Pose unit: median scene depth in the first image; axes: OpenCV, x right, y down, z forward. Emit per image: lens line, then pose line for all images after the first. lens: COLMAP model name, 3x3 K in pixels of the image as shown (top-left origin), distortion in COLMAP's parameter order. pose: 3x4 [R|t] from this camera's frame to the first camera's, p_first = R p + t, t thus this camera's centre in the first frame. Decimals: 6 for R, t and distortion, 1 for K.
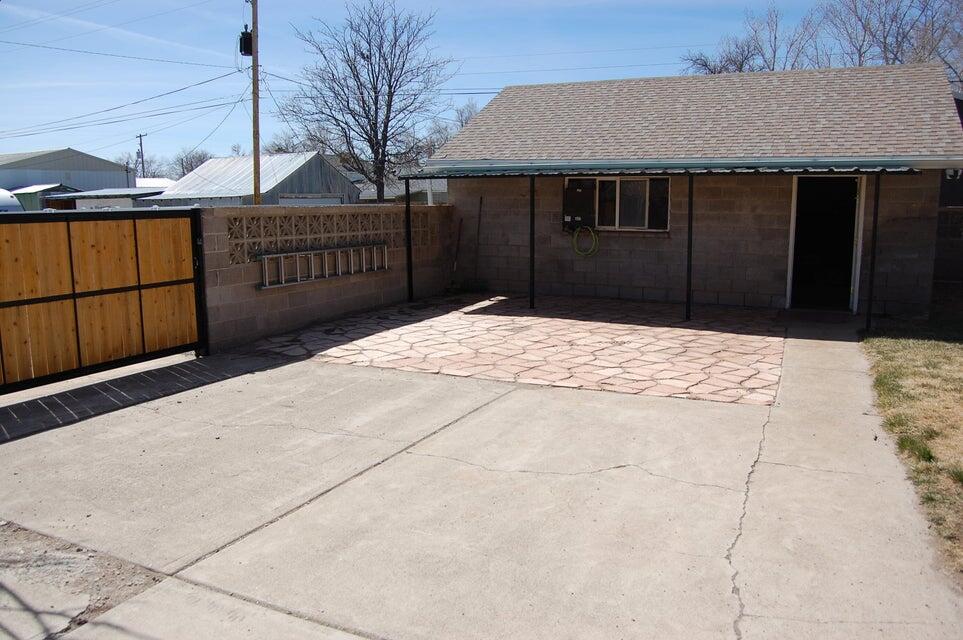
lens RADIAL K [[764.9, 0, 481.5], [0, 764.9, 320.0], [0, 0, 1]] dist [-0.094934, 0.045647]
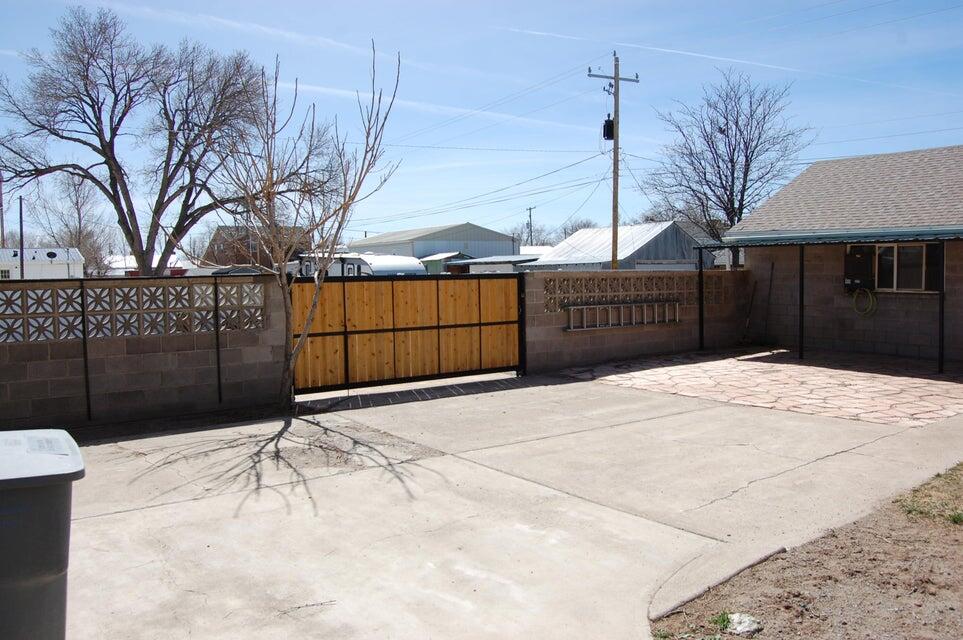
lens RADIAL K [[764.9, 0, 481.5], [0, 764.9, 320.0], [0, 0, 1]] dist [-0.094934, 0.045647]
pose [[0.882853, 0.022492, -0.469111, 0.147148], [-0.062322, 0.995630, -0.069552, 0.030149], [0.465496, 0.090641, 0.880396, -0.191259]]
